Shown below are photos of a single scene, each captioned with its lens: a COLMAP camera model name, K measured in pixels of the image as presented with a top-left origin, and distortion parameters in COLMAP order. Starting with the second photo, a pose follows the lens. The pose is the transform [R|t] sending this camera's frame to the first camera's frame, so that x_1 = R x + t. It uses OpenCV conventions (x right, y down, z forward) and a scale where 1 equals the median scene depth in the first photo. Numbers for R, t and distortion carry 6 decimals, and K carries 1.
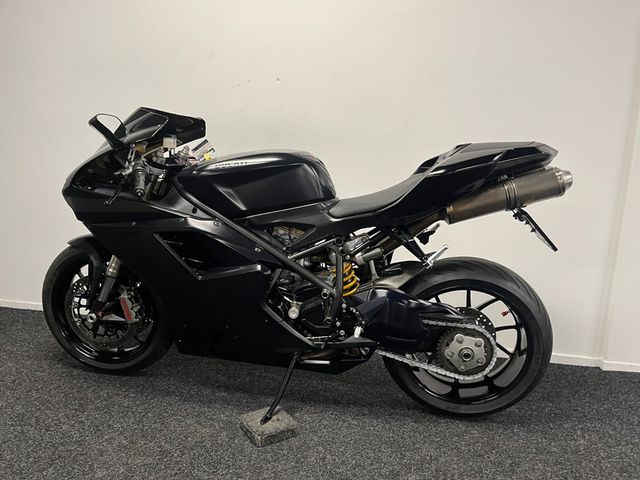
lens RADIAL K [[482.6, 0, 323.2], [0, 482.6, 243.0], [0, 0, 1]] dist [0.076591, -0.104211]
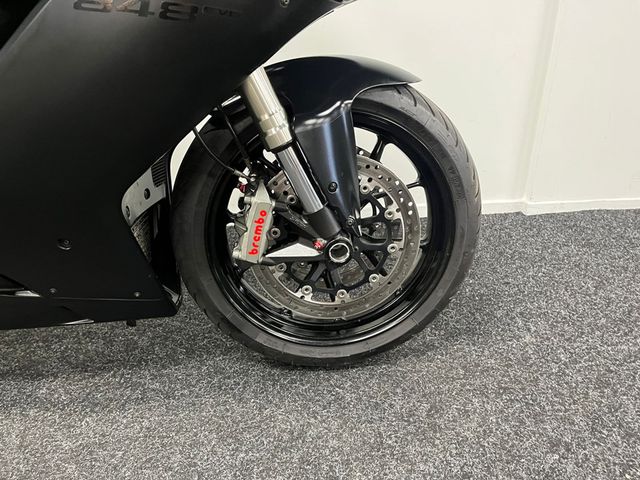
lens RADIAL K [[482.6, 0, 324.9], [0, 482.6, 236.5], [0, 0, 1]] dist [0.076591, -0.104211]
pose [[0.966927, -0.154274, 0.203106, 0.166209], [0.095244, 0.957123, 0.273577, 0.081440], [-0.236603, -0.245184, 0.940162, 0.497197]]
